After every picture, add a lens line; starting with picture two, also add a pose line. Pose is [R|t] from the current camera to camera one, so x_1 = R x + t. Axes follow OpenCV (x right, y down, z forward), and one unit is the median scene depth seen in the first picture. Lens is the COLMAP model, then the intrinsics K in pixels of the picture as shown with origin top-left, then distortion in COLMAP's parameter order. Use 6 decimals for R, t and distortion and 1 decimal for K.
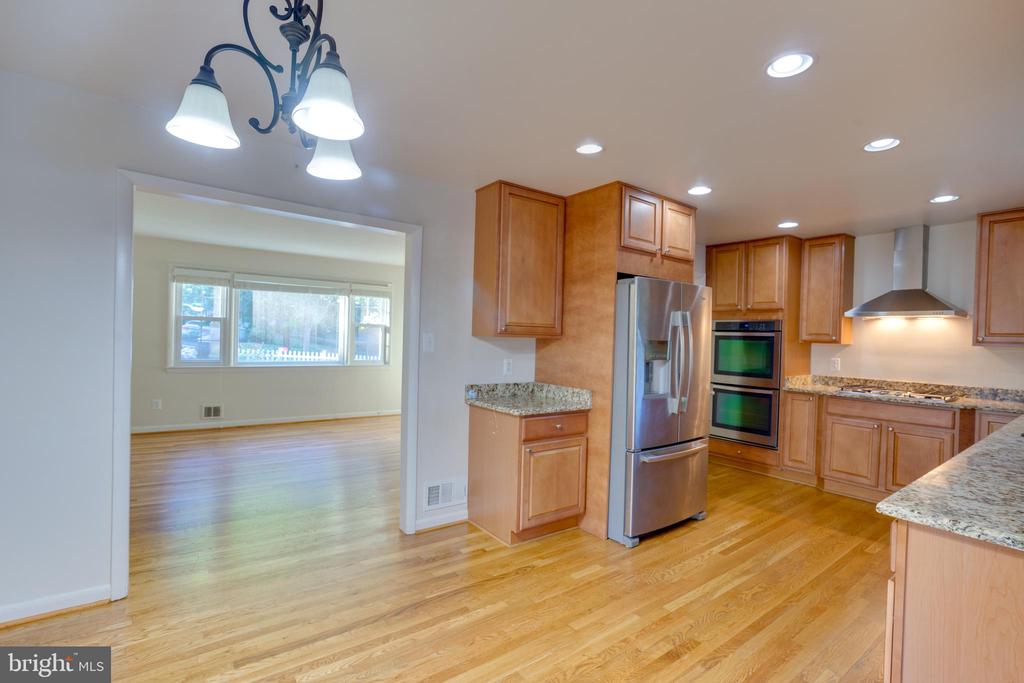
lens RADIAL K [[461.9, 0, 512.0], [0, 461.9, 341.5], [0, 0, 1]] dist [-0.023007, 0.000160]
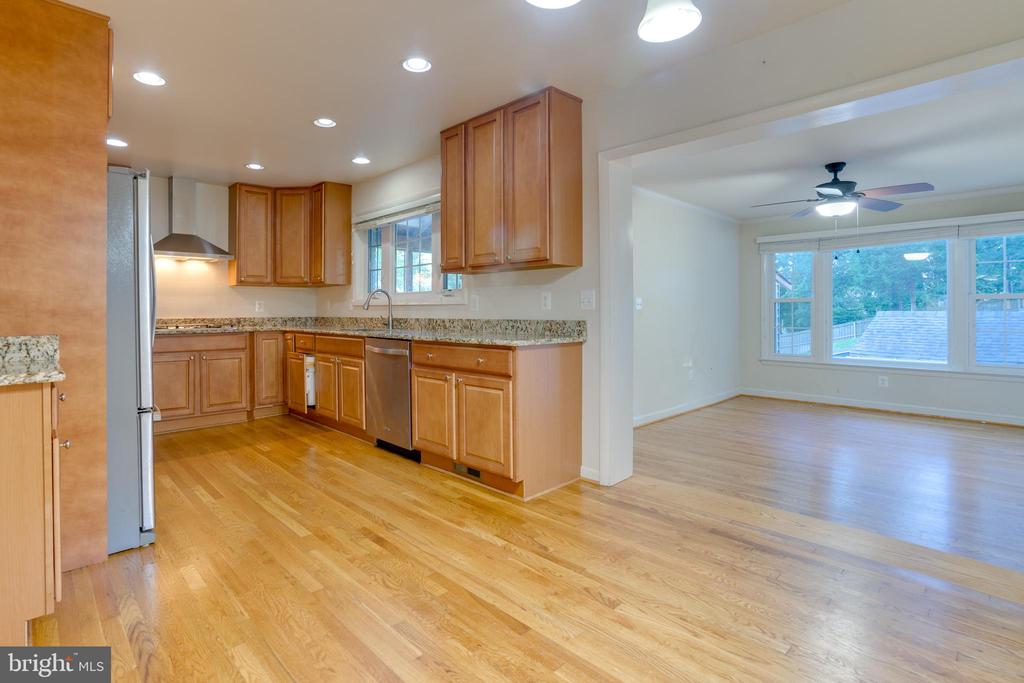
lens RADIAL K [[482.6, 0, 490.0], [0, 482.6, 311.1], [0, 0, 1]] dist [-0.018200, -0.000130]
pose [[-0.091727, -0.027520, 0.995404, -0.548248], [0.002184, 0.999610, 0.027838, 0.063951], [-0.995782, 0.004727, -0.091632, 0.552047]]
